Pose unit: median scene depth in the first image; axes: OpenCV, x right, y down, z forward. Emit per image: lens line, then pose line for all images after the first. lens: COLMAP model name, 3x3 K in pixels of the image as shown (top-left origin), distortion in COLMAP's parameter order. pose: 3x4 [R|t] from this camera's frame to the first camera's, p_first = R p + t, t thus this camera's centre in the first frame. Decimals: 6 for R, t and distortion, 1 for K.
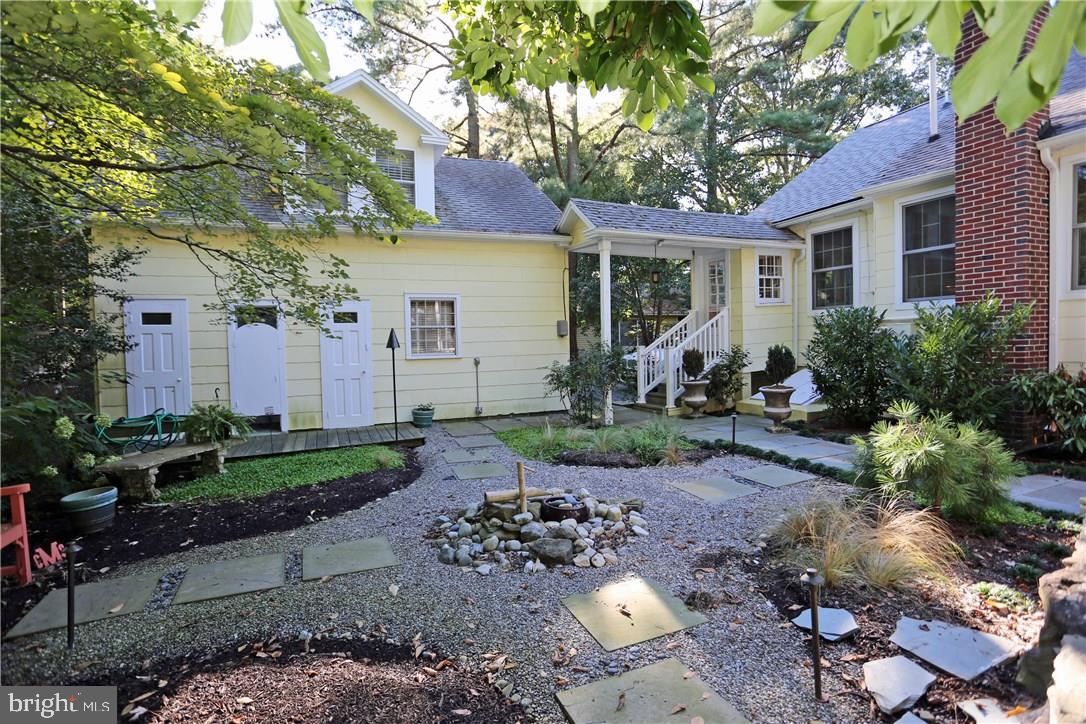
lens RADIAL K [[530.9, 0, 540.7], [0, 530.9, 359.3], [0, 0, 1]] dist [-0.081761, 0.037365]
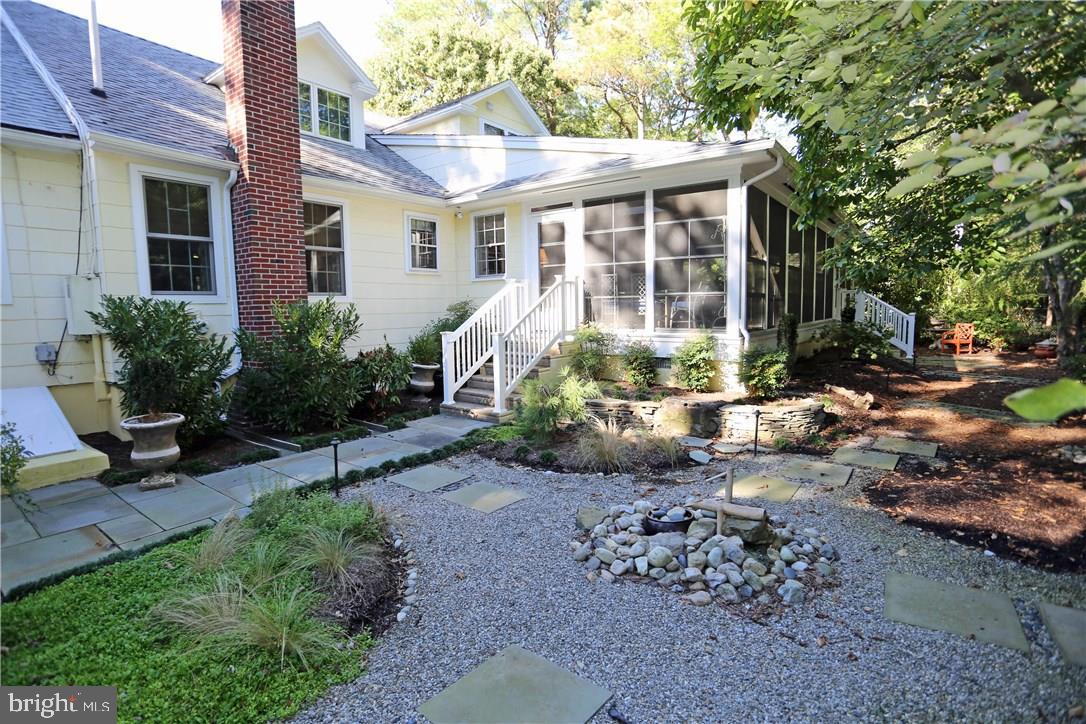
lens RADIAL K [[530.9, 0, 540.7], [0, 530.9, 359.3], [0, 0, 1]] dist [-0.081761, 0.037365]
pose [[-0.517947, -0.056879, 0.853520, -0.405575], [0.053019, 0.993734, 0.098397, -0.067353], [-0.853768, 0.096217, -0.511685, 1.099433]]
